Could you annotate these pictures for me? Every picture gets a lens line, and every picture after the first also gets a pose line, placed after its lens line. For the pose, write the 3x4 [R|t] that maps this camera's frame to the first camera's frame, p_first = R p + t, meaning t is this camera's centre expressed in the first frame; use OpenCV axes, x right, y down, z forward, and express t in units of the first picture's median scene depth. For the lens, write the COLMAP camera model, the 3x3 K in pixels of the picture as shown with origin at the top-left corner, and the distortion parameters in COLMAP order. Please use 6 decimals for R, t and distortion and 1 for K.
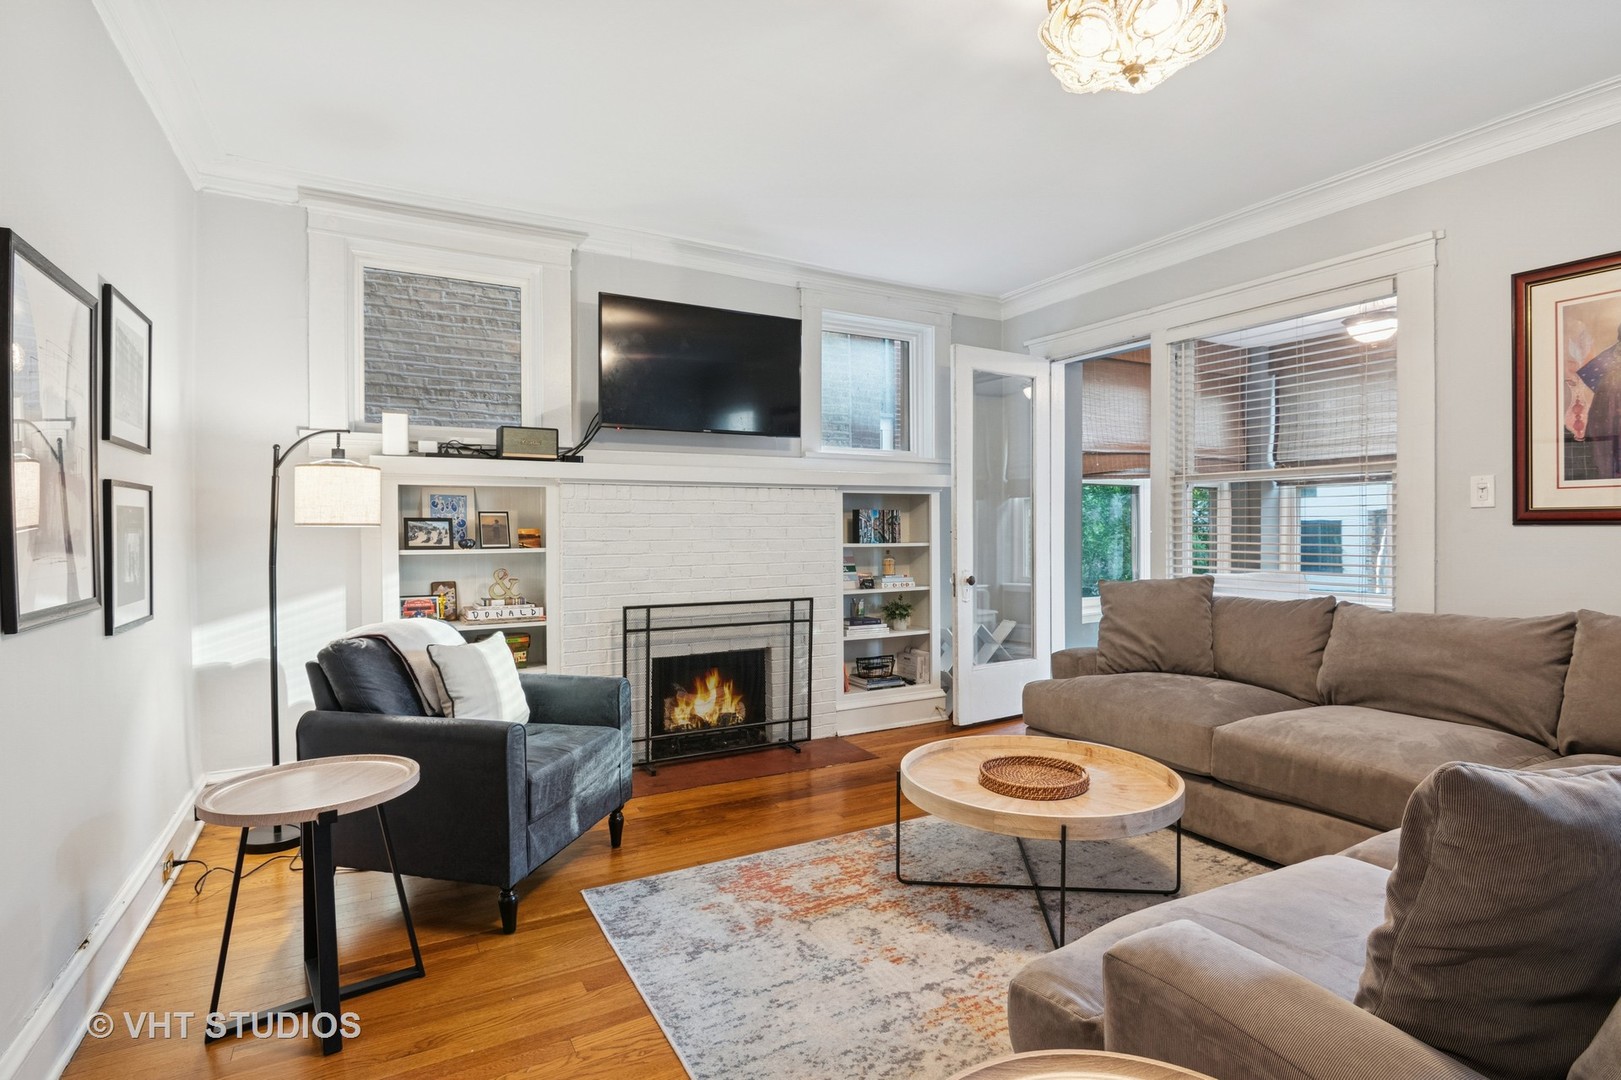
lens RADIAL K [[795.5, 0, 810.6], [0, 795.5, 531.4], [0, 0, 1]] dist [0.000697, -0.018012]
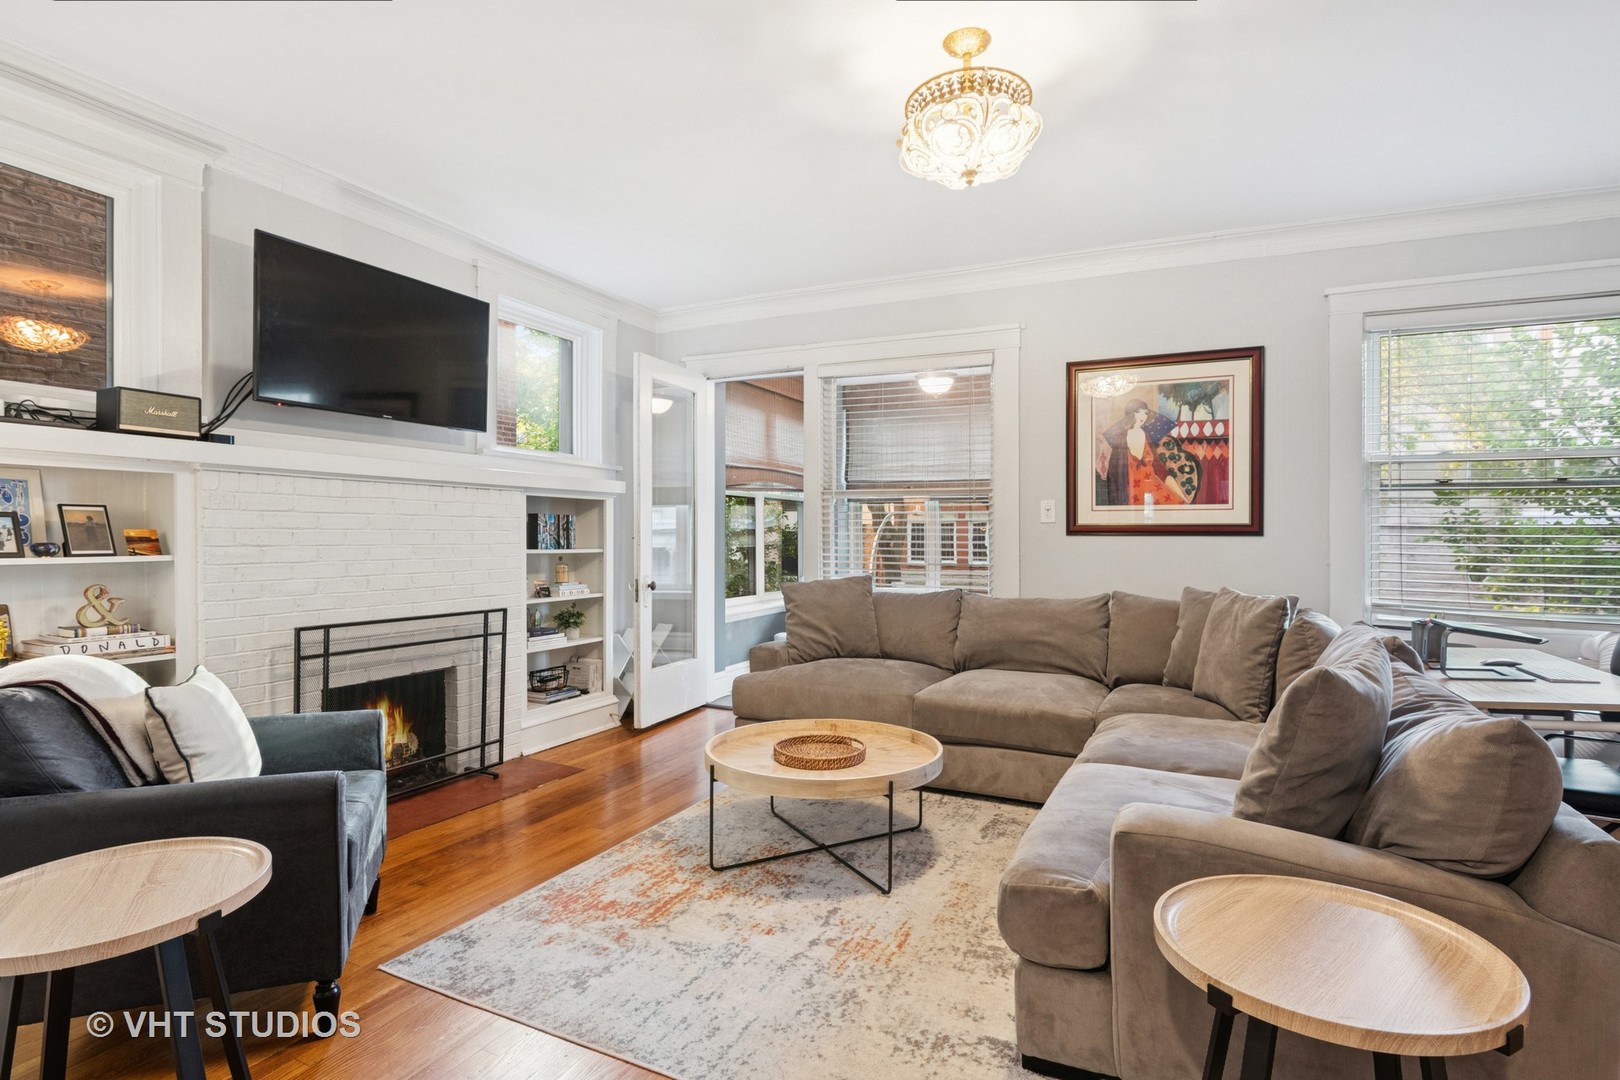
lens RADIAL K [[803.3, 0, 813.5], [0, 803.3, 542.6], [0, 0, 1]] dist [-0.017914, -0.000356]
pose [[0.819659, 0.003457, 0.572842, -0.265301], [-0.005459, 0.999984, 0.001776, 0.004353], [-0.572826, -0.004583, 0.819664, 0.042798]]
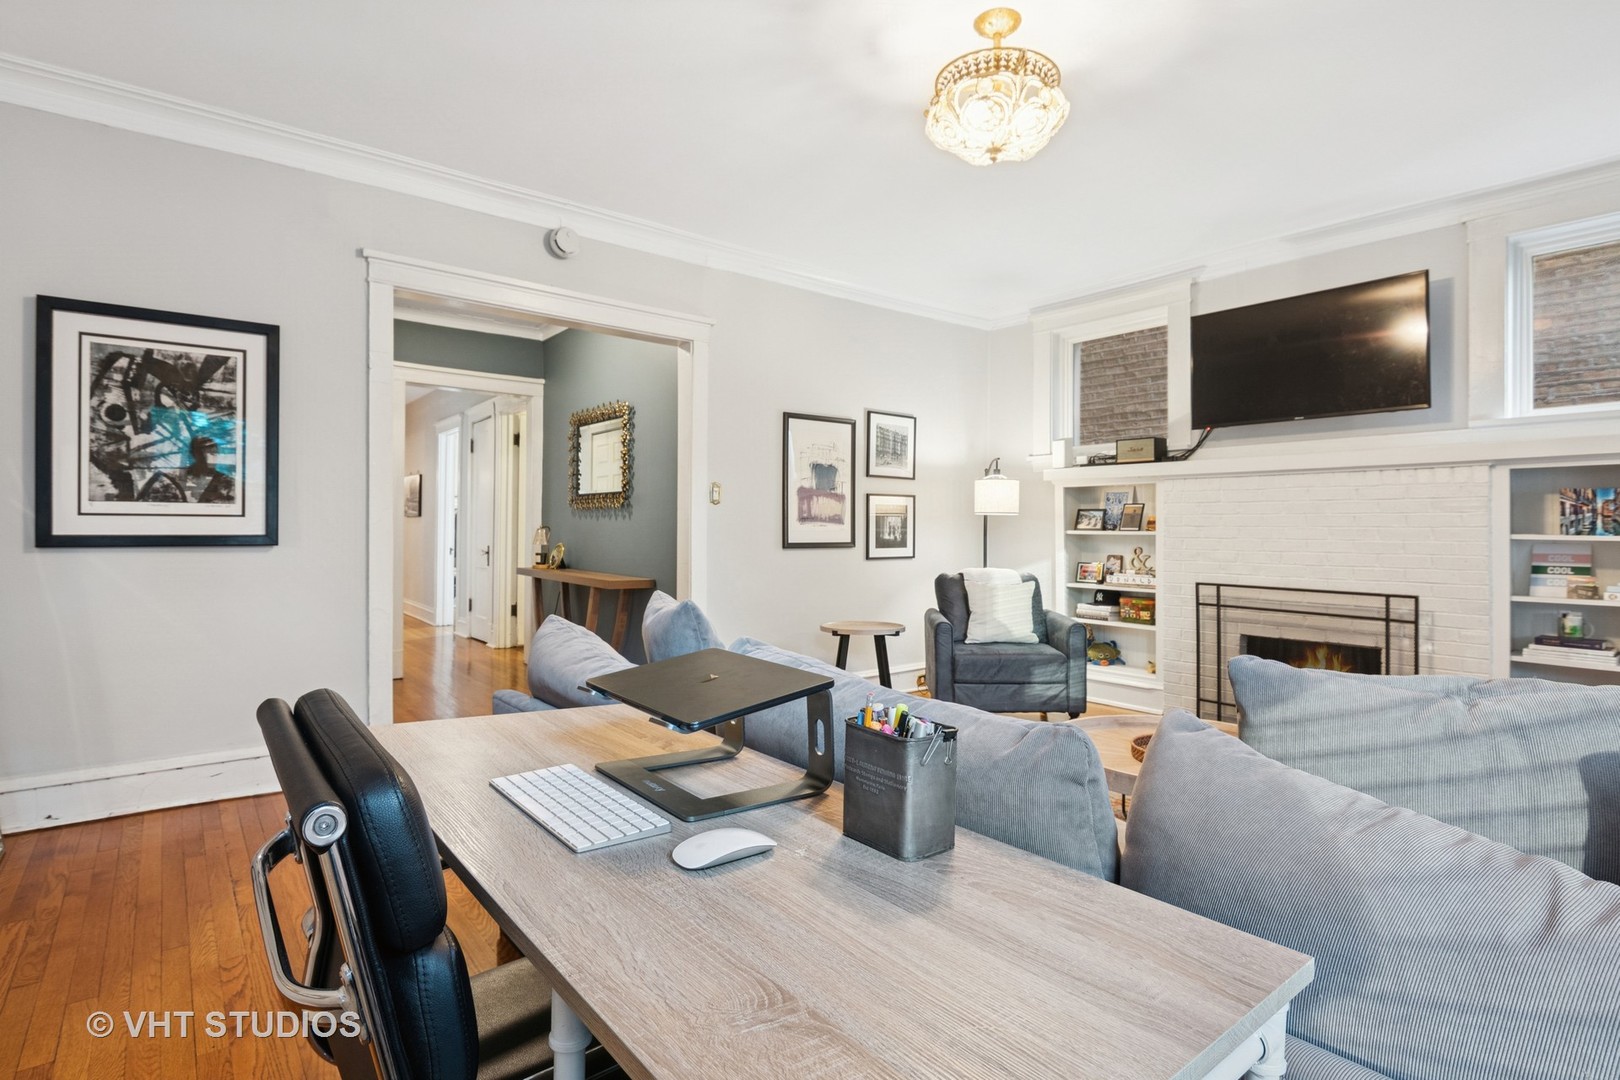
lens RADIAL K [[795.0, 0, 810.1], [0, 795.0, 531.4], [0, 0, 1]] dist [0.000697, -0.018012]
pose [[0.167124, 0.011096, -0.985873, 0.812777], [-0.009857, 0.999905, 0.009583, 0.014077], [0.985887, 0.008117, 0.167218, 0.243339]]
